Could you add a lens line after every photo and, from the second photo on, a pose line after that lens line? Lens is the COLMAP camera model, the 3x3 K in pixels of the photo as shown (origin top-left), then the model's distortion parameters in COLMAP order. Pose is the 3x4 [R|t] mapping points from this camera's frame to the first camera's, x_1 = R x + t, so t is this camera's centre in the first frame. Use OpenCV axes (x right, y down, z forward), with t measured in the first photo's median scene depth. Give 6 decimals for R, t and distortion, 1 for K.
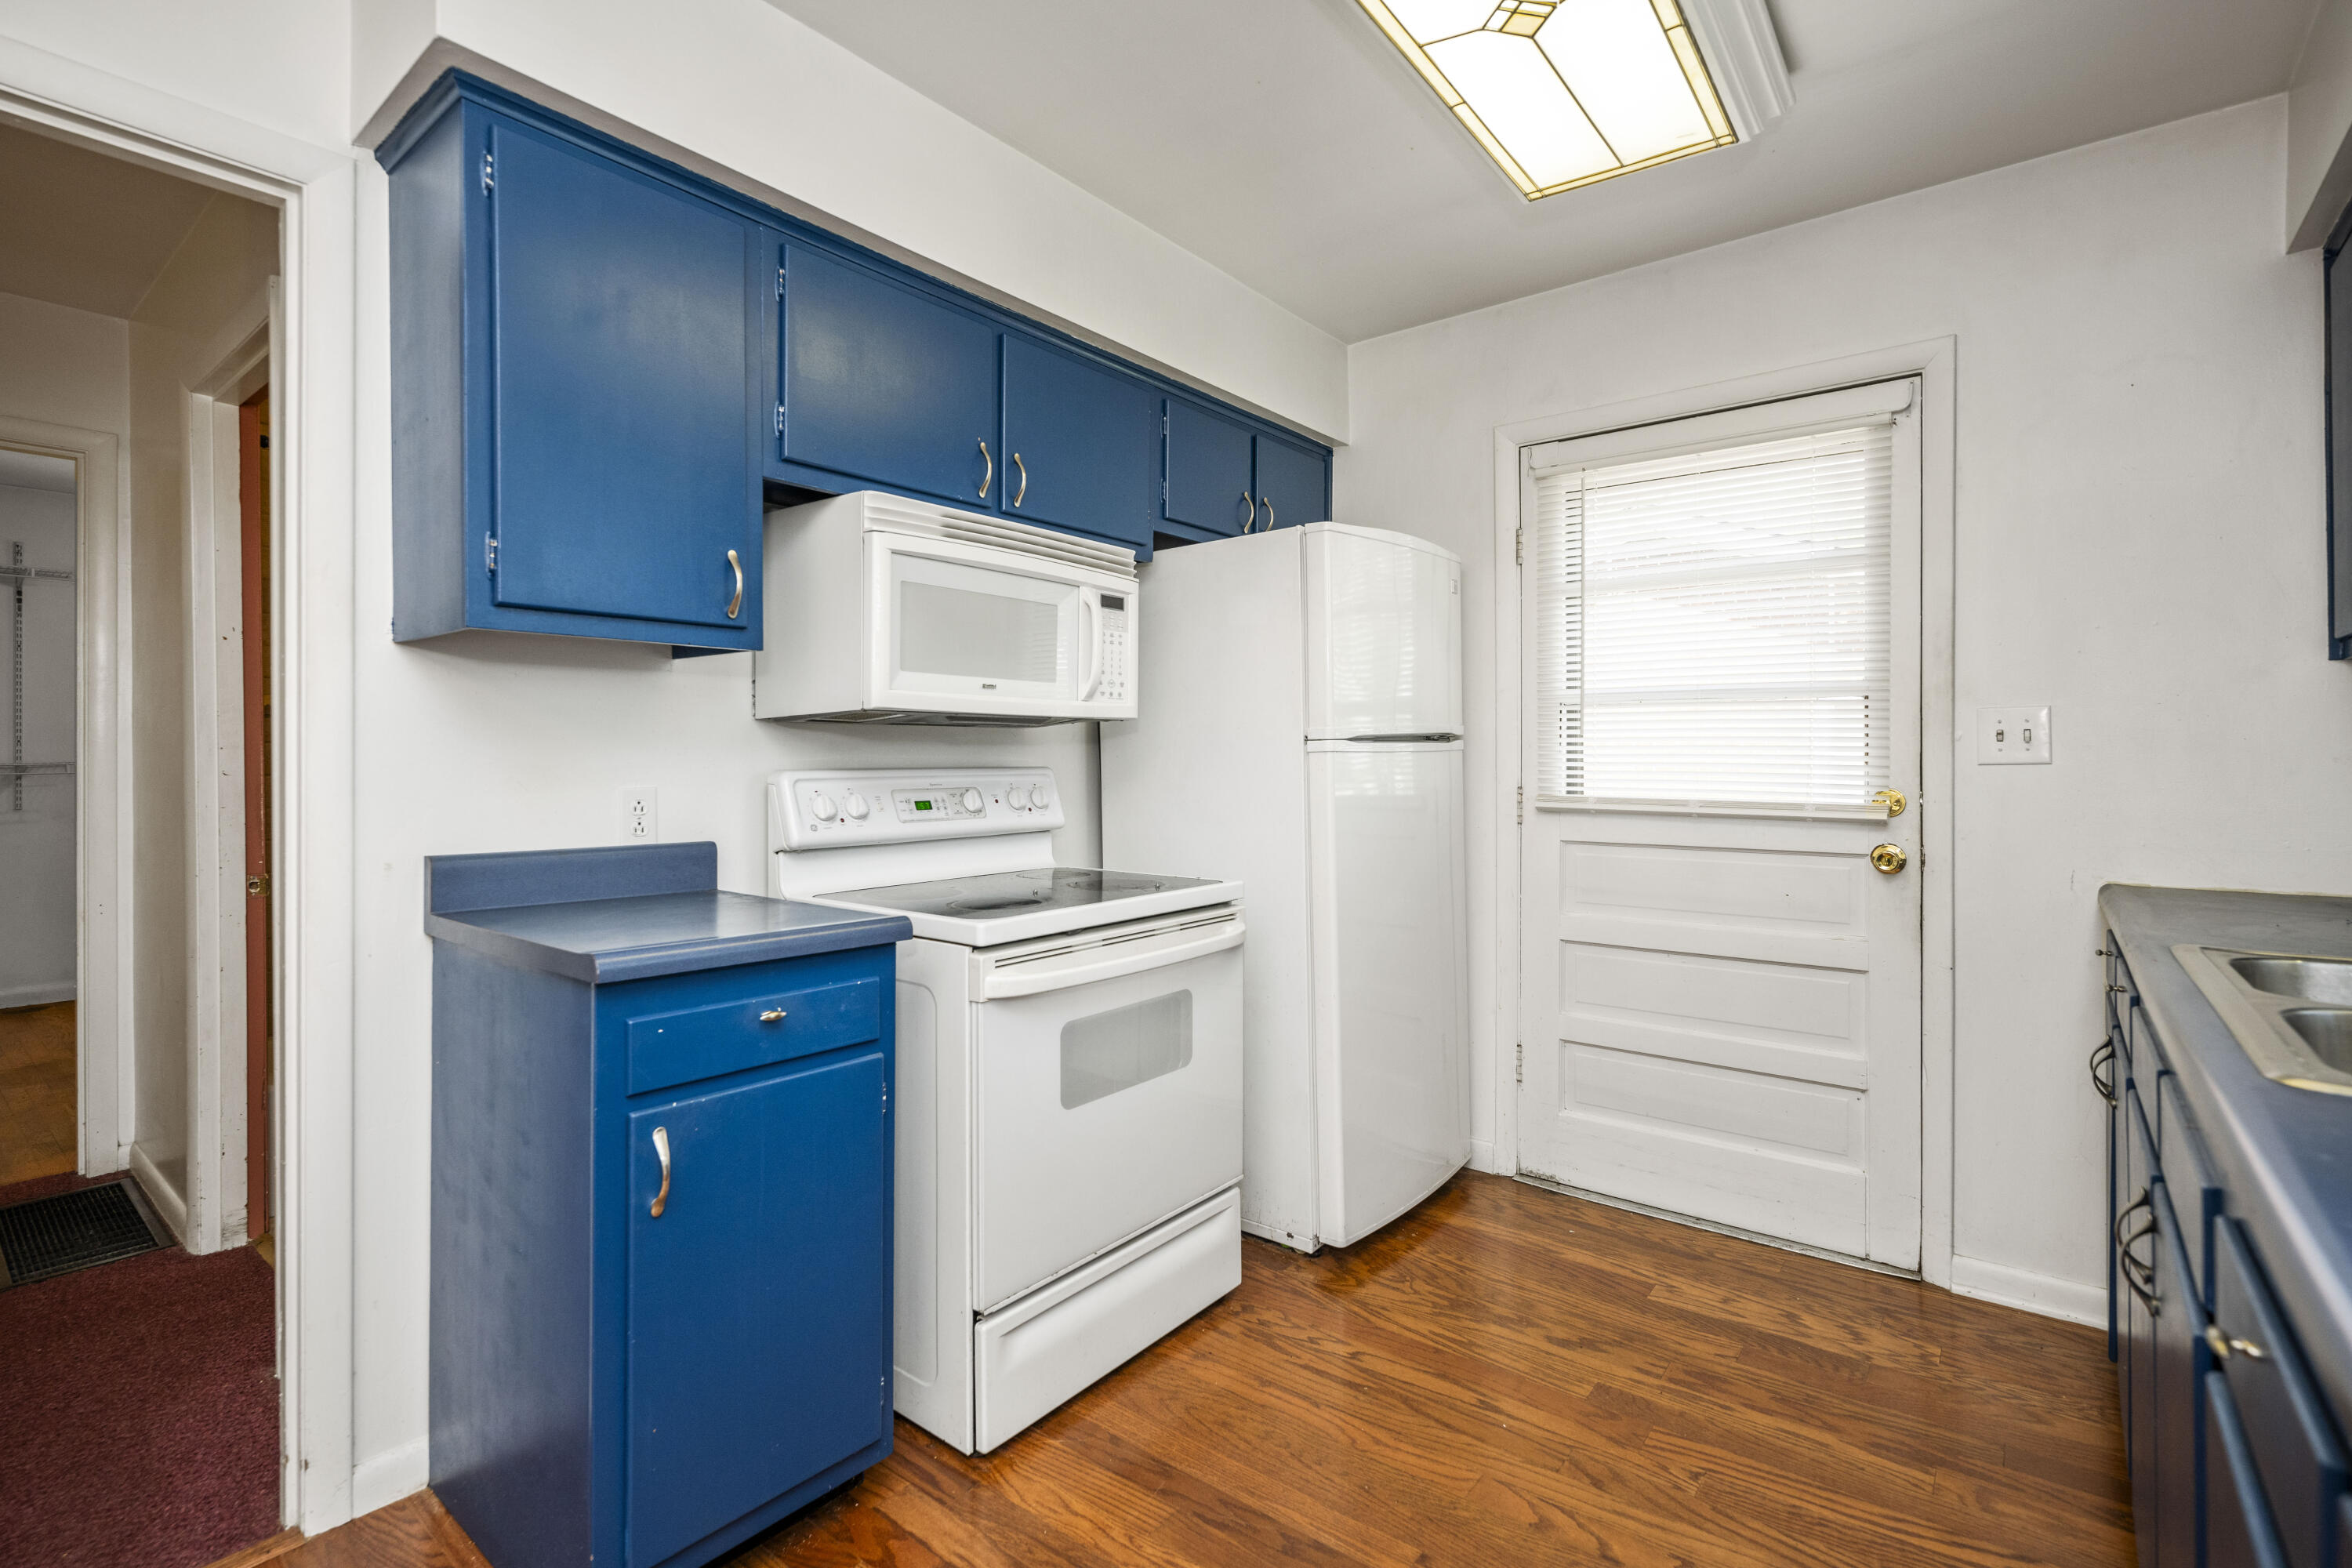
lens RADIAL K [[1066.6, 0, 1178.8], [0, 1066.6, 766.6], [0, 0, 1]] dist [-0.001801, -0.000301]
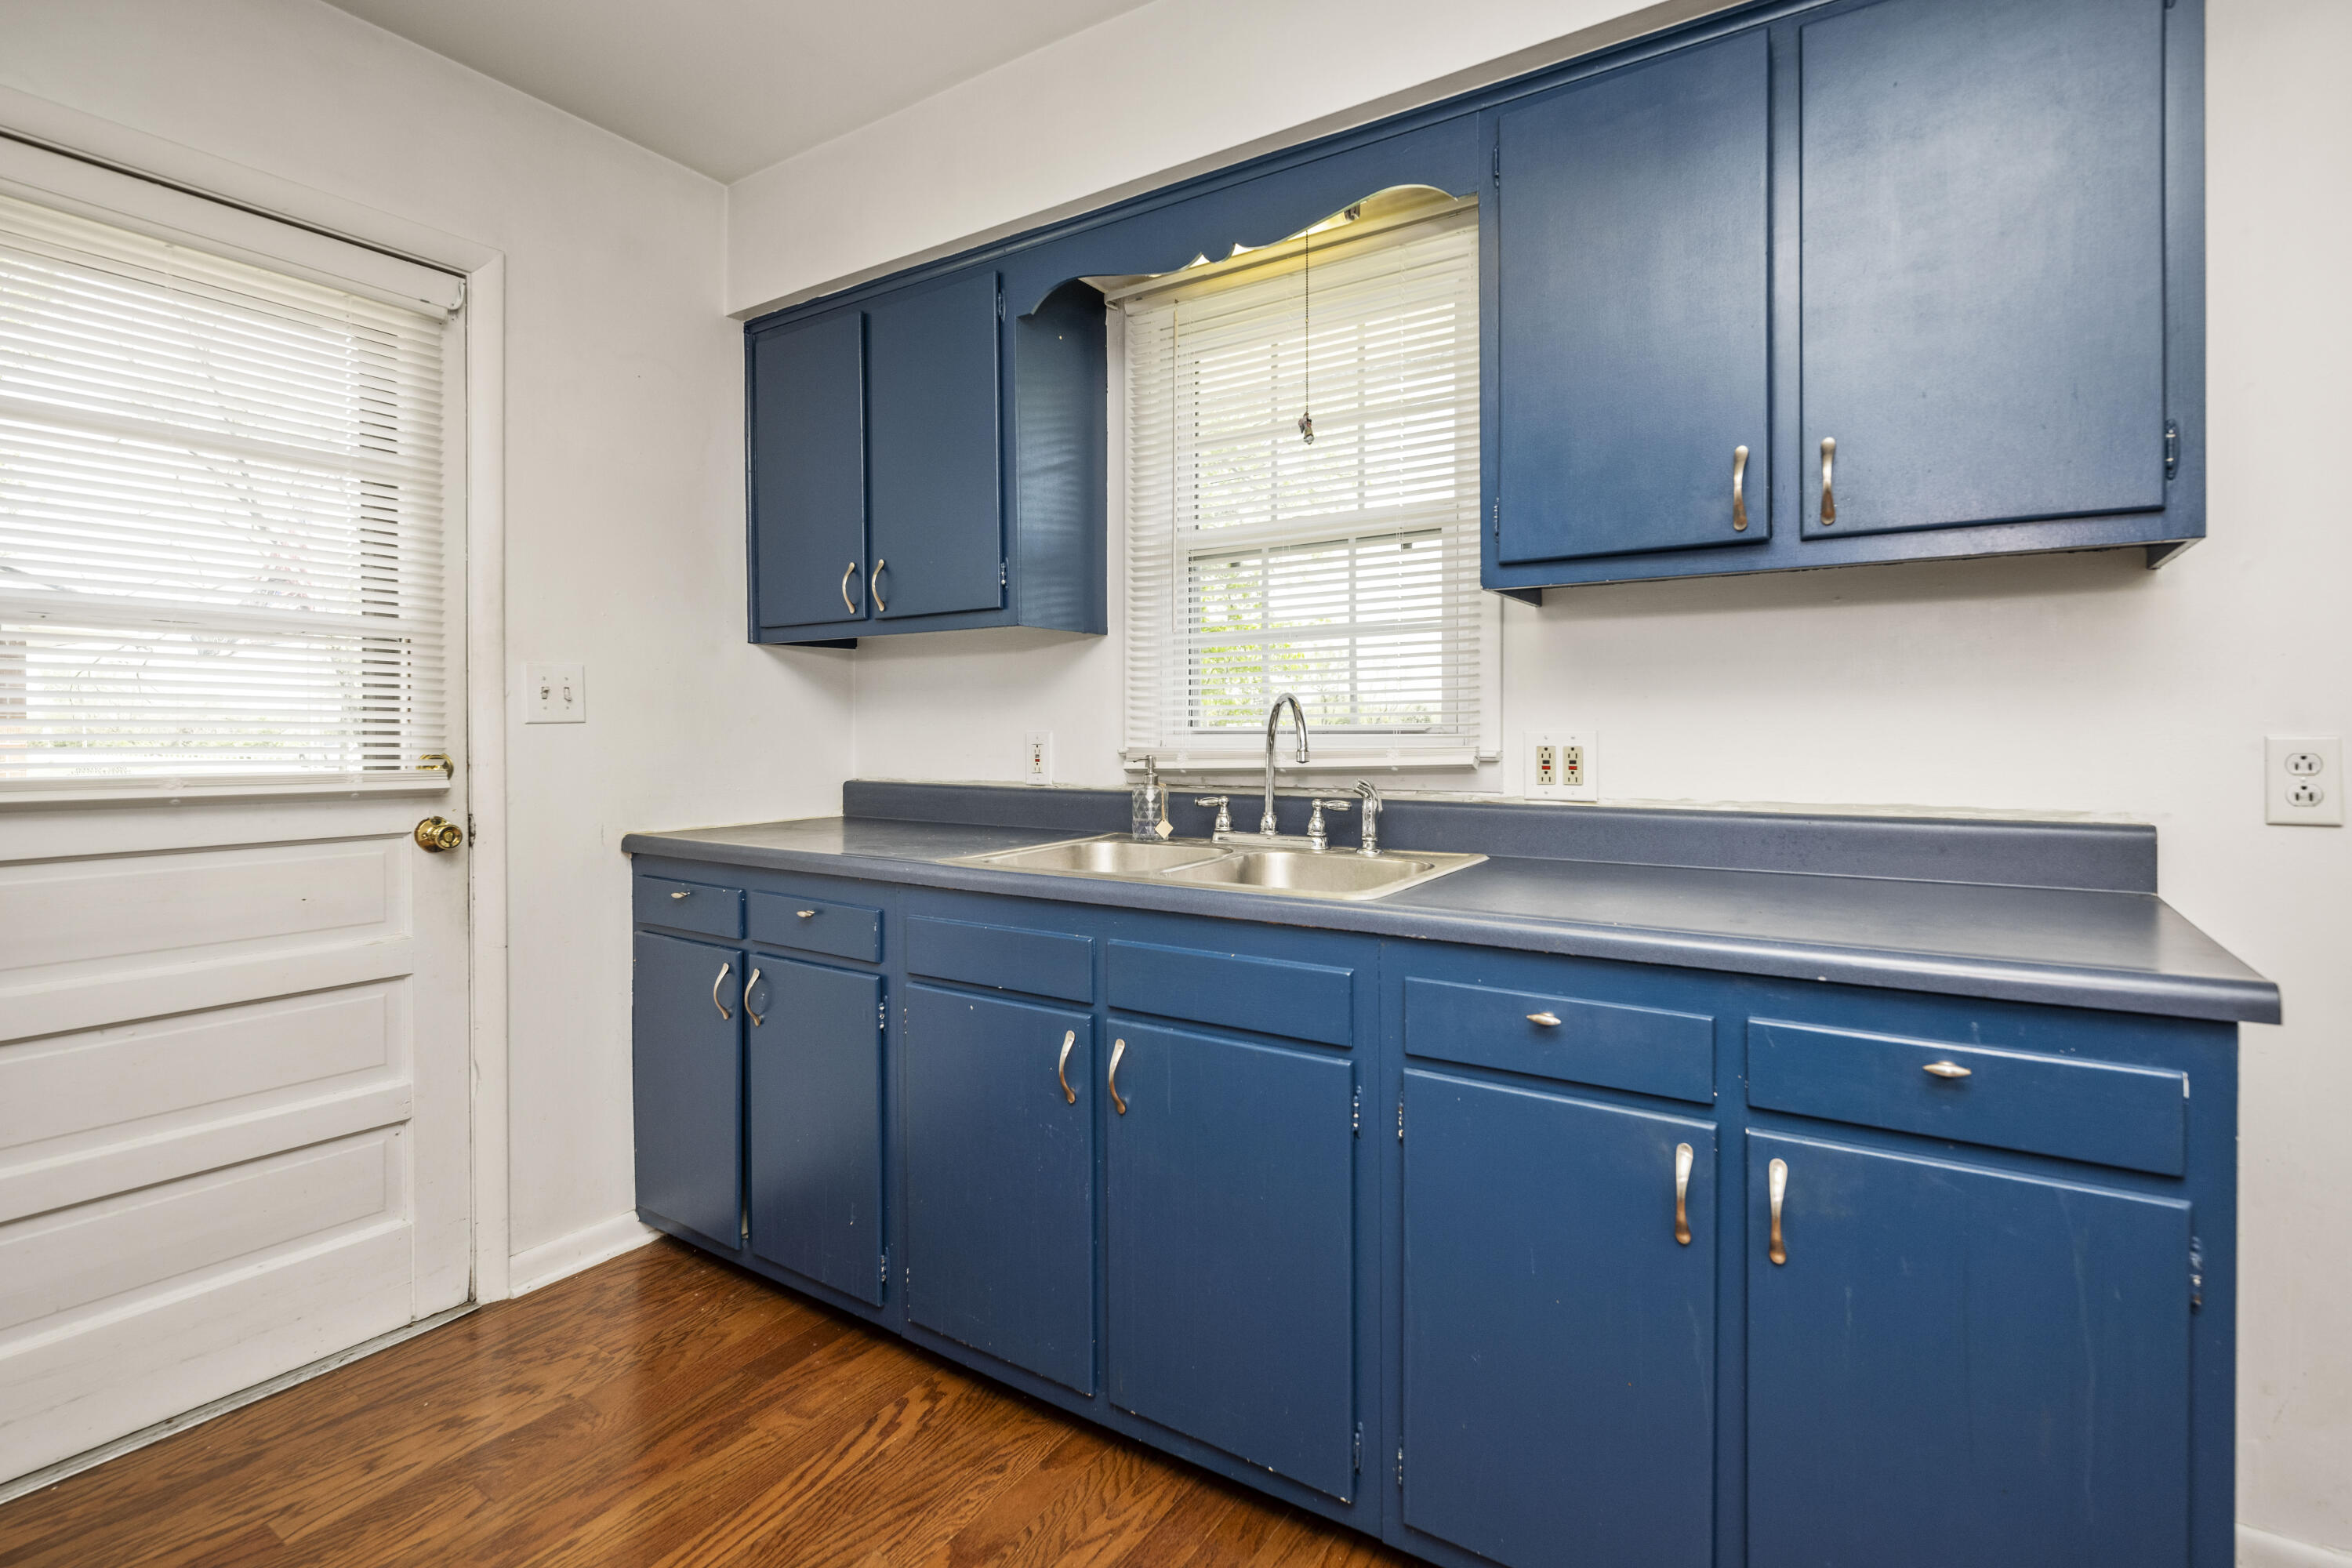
lens RADIAL K [[1100.2, 0, 1177.4], [0, 1100.2, 743.0], [0, 0, 1]] dist [-0.005065, -0.000324]
pose [[-0.089498, -0.008396, 0.995952, -0.255159], [0.000530, 0.999964, 0.008478, 0.008035], [-0.995987, 0.001287, -0.089490, 0.505718]]
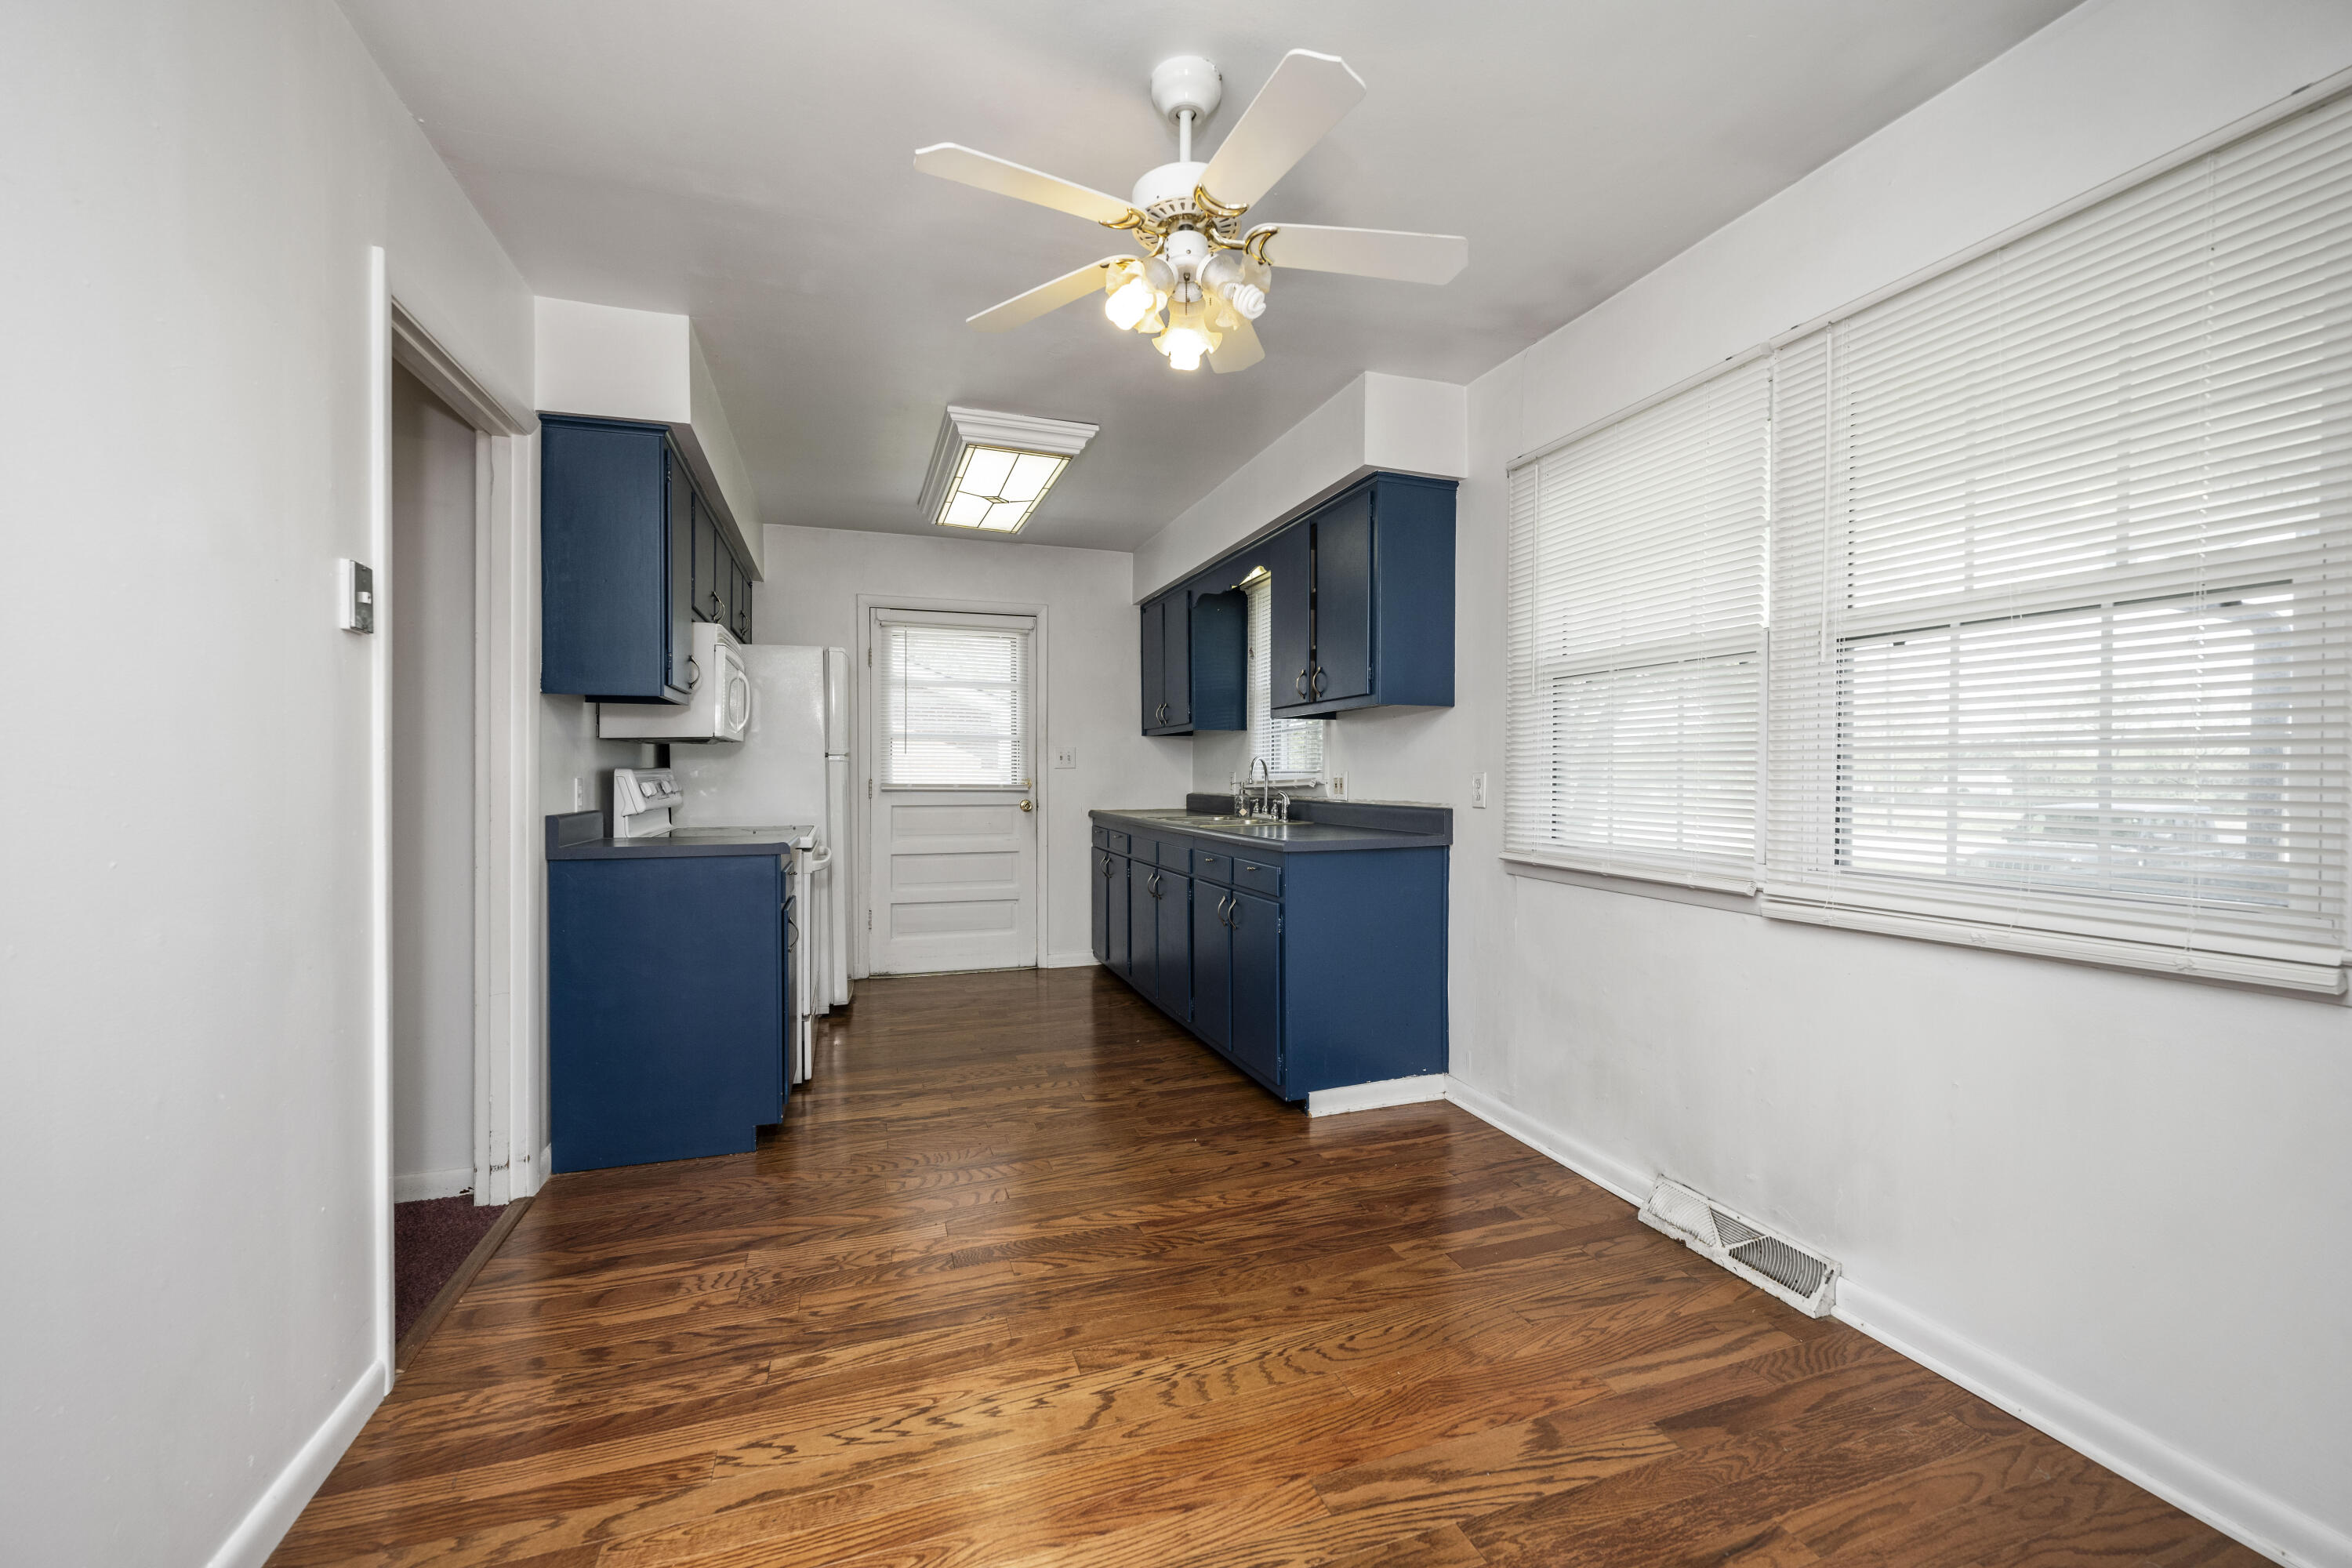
lens RADIAL K [[958.0, 0, 1177.6], [0, 958.0, 782.1], [0, 0, 1]] dist [0.000854, 0.000073]
pose [[0.533649, -0.009461, 0.845653, -1.094119], [0.001693, 0.999947, 0.010119, 0.007811], [-0.845705, -0.003968, 0.533637, -0.531632]]
